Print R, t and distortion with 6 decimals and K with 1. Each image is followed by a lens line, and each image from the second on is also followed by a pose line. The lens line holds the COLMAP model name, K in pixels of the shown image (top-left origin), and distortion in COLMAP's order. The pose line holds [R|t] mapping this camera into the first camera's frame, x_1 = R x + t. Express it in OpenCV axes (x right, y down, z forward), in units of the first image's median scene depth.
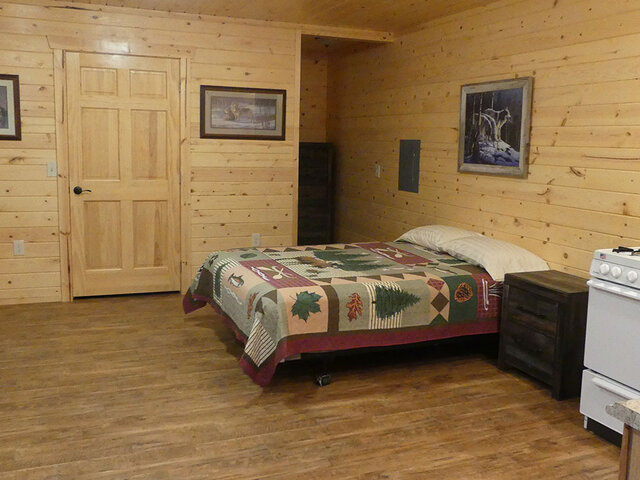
lens RADIAL K [[648.5, 0, 317.6], [0, 648.5, 246.1], [0, 0, 1]] dist [-0.015072, 0.000000]
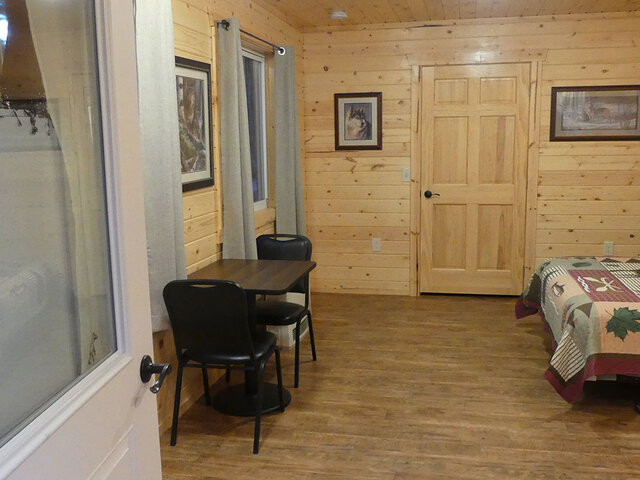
lens RADIAL K [[648.5, 0, 324.0], [0, 648.5, 241.1], [0, 0, 1]] dist [-0.015072, 0.000000]
pose [[0.832661, 0.045440, -0.551915, 0.099653], [-0.051527, 0.998662, 0.004484, -0.004391], [0.551380, 0.024705, 0.833888, 0.005314]]
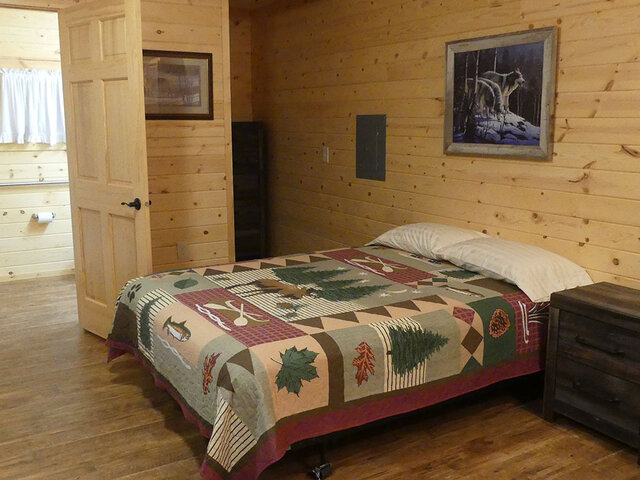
lens RADIAL K [[648.5, 0, 324.8], [0, 648.5, 243.6], [0, 0, 1]] dist [-0.015072, 0.000000]
pose [[0.984834, -0.056540, 0.164027, -0.070594], [0.051744, 0.998103, 0.033369, -0.044766], [-0.165603, -0.024375, 0.985891, 0.277031]]
